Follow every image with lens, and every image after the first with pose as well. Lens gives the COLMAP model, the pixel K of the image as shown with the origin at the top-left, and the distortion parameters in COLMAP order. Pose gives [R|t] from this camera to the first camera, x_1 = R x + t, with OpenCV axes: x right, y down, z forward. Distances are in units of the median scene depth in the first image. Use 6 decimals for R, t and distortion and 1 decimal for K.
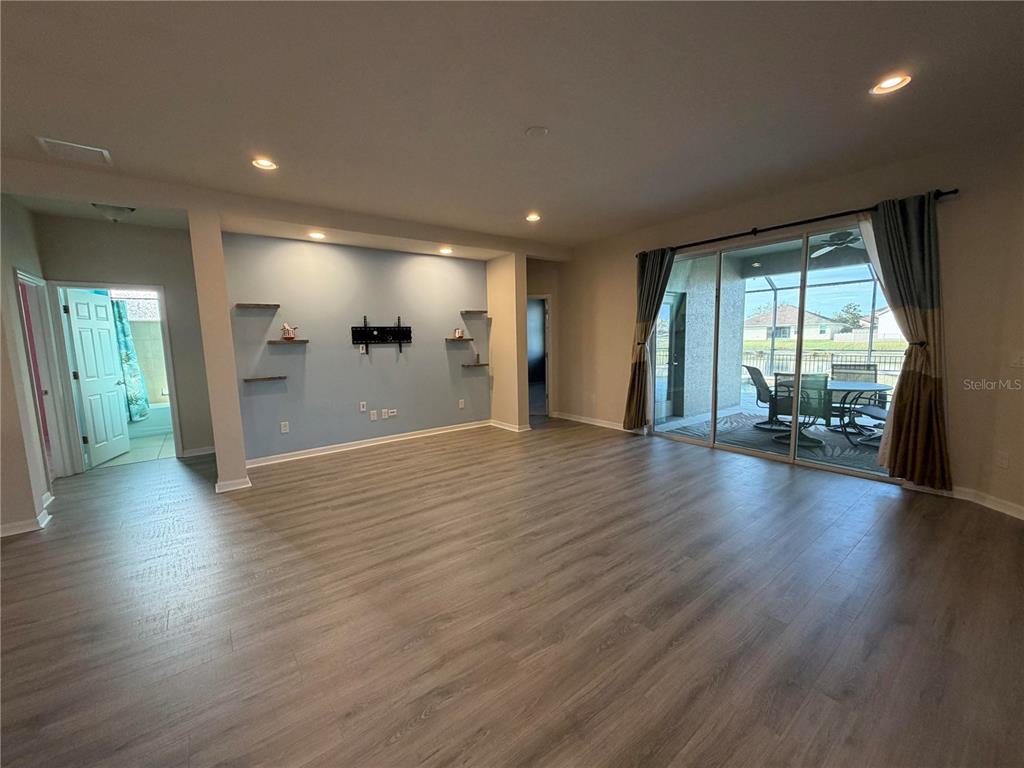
lens RADIAL K [[408.0, 0, 506.6], [0, 408.0, 384.8], [0, 0, 1]] dist [-0.001098, 0.000086]
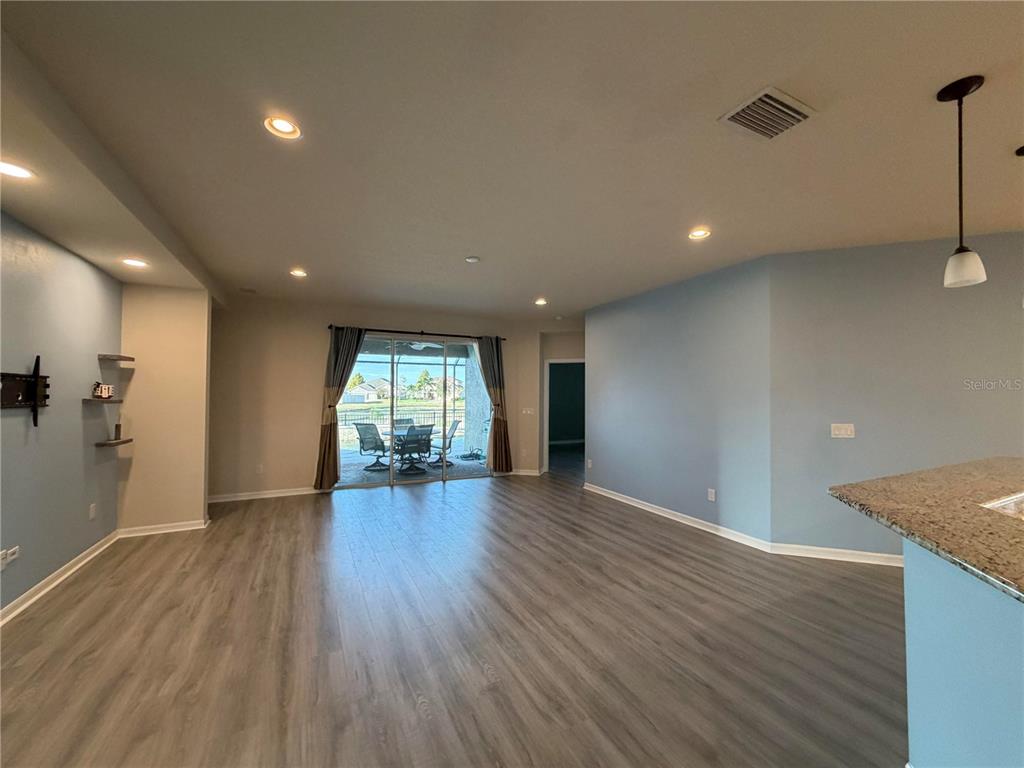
lens RADIAL K [[408.0, 0, 508.5], [0, 408.0, 387.1], [0, 0, 1]] dist [-0.001098, 0.000086]
pose [[0.188451, 0.042143, 0.981178, -0.760277], [0.106338, 0.992329, -0.063045, -0.038972], [-0.976309, 0.116217, 0.182524, 0.392380]]
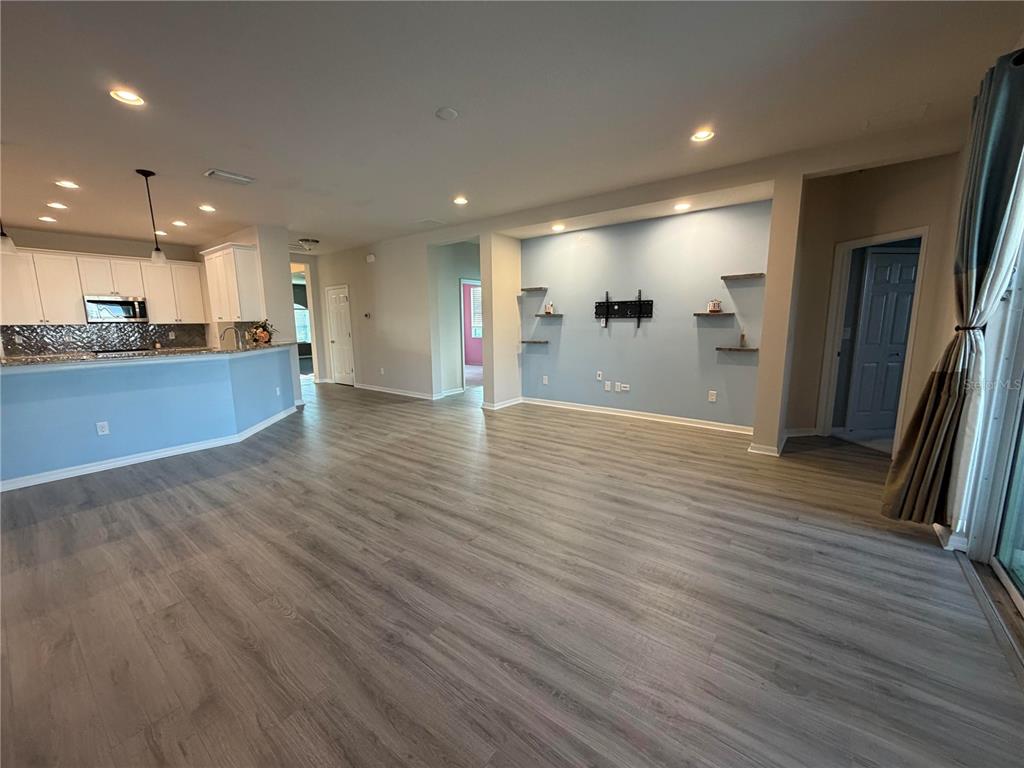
lens RADIAL K [[408.0, 0, 506.9], [0, 408.0, 384.3], [0, 0, 1]] dist [-0.001098, 0.000086]
pose [[0.249792, 0.170807, -0.953115, 0.712744], [-0.105119, 0.983285, 0.148664, -0.068564], [0.962577, 0.063055, 0.263571, 0.538536]]
